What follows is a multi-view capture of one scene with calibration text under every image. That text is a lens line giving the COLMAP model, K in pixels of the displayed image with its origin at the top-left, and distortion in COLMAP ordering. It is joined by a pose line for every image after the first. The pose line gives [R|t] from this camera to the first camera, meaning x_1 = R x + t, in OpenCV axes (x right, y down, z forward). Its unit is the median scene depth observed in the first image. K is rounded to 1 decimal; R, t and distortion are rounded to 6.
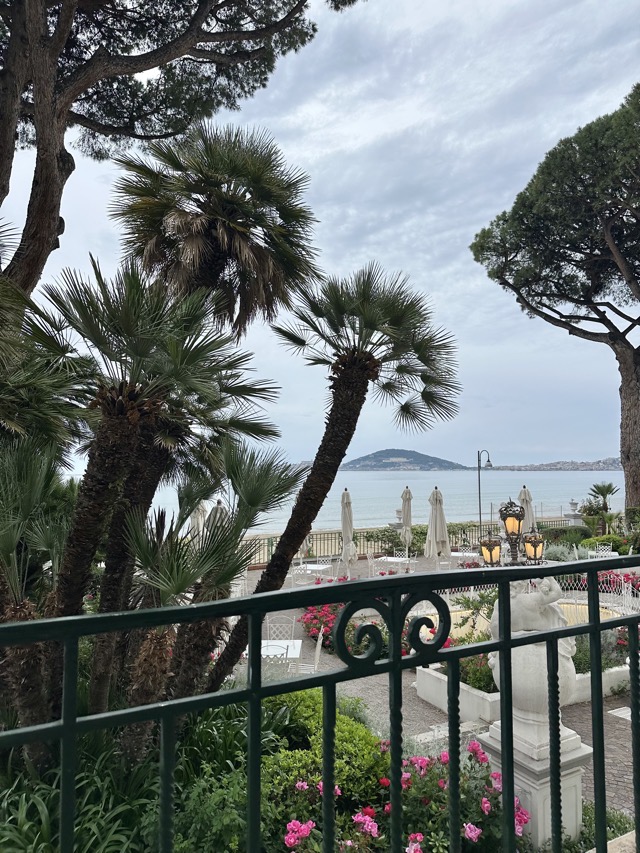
lens RADIAL K [[598.0, 0, 320.6], [0, 598.0, 431.1], [0, 0, 1]] dist [0.054570, -0.054125]
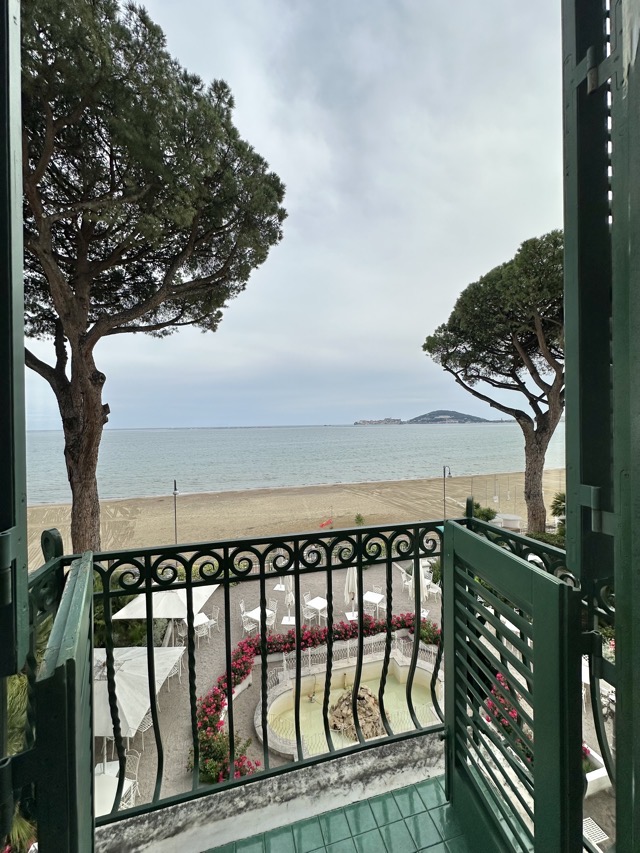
lens RADIAL K [[342.0, 0, 316.9], [0, 342.0, 424.4], [0, 0, 1]] dist [-0.002155, 0.000059]
pose [[0.973921, -0.010760, -0.226632, 0.755485], [0.025864, 0.997628, 0.063785, -0.714870], [0.225409, -0.067983, 0.971889, 0.413312]]
